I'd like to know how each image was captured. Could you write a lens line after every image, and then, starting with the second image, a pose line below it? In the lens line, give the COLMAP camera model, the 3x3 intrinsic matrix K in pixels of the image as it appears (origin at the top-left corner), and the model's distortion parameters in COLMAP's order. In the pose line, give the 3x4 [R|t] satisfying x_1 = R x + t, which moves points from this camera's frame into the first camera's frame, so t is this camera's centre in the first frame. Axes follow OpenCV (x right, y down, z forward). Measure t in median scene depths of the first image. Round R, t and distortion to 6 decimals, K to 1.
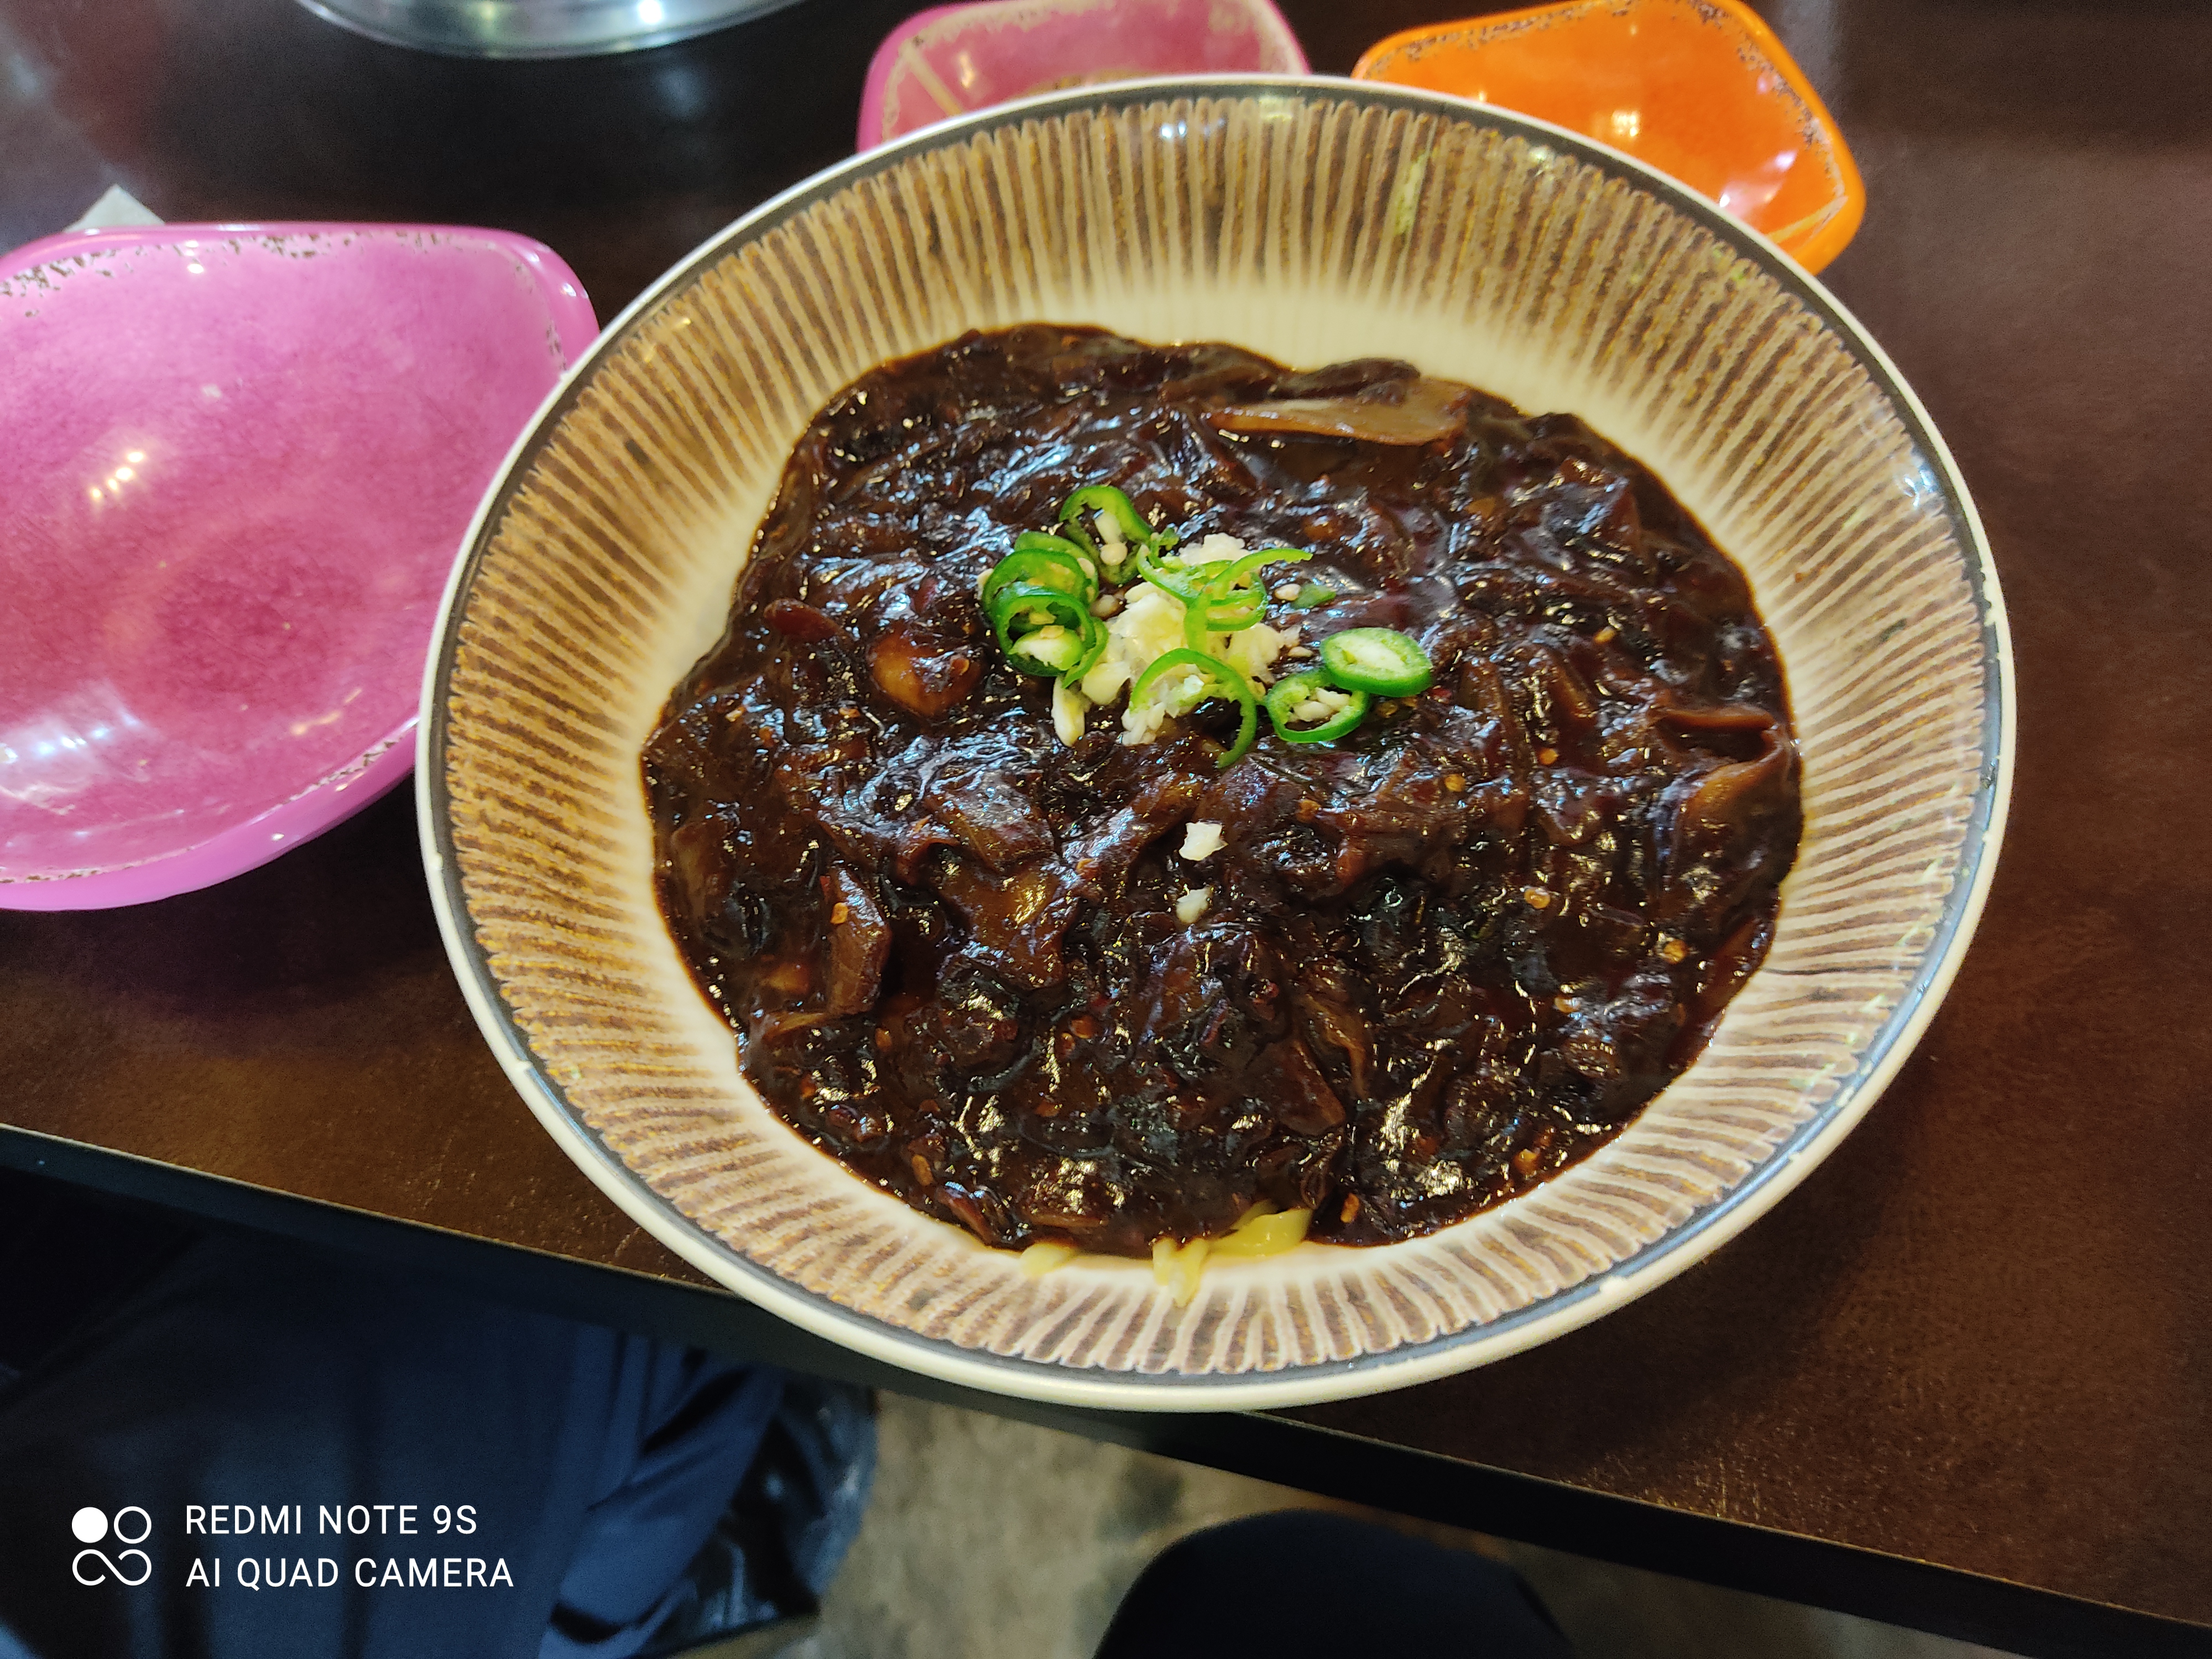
lens RADIAL K [[1633.0, 0, 1106.0], [0, 1633.0, 829.5], [0, 0, 1]] dist [0.050650, -0.119432]
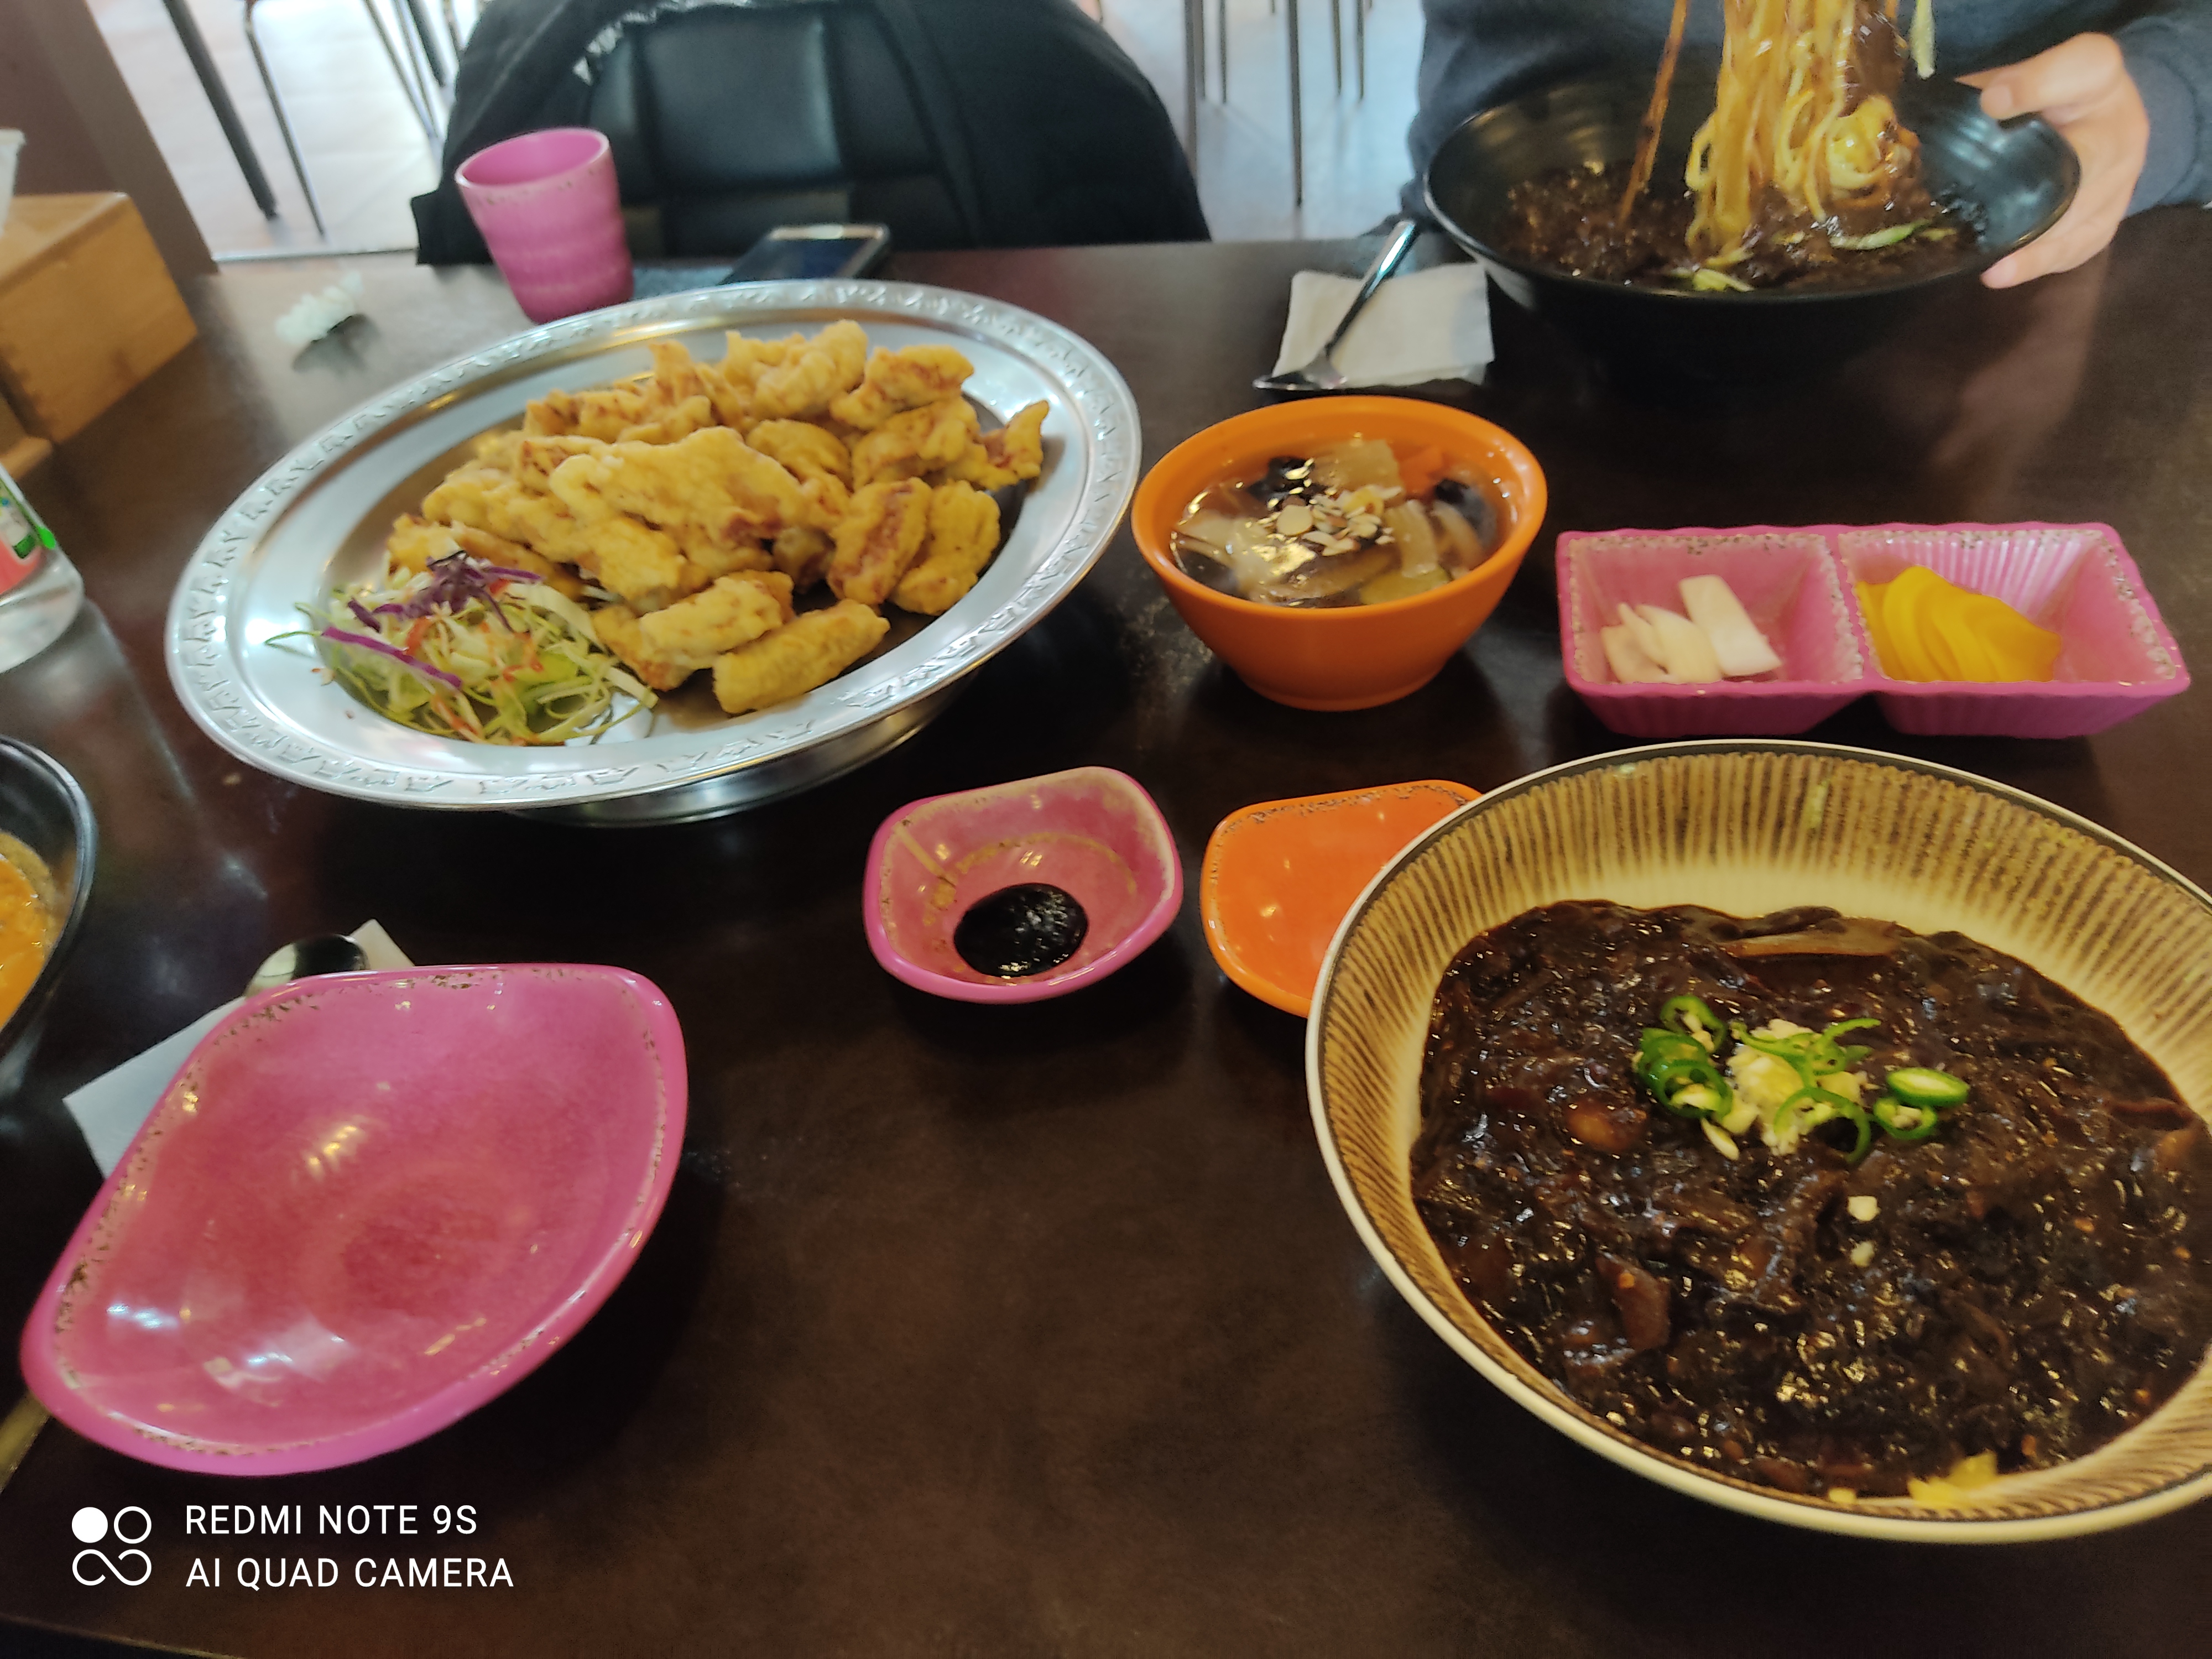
lens RADIAL K [[1633.0, 0, 1106.0], [0, 1633.0, 829.5], [0, 0, 1]] dist [0.050650, -0.119432]
pose [[0.996524, -0.069384, 0.046103, -0.576190], [0.081157, 0.933461, -0.349377, 0.129013], [-0.018795, 0.351904, 0.935847, -0.450952]]
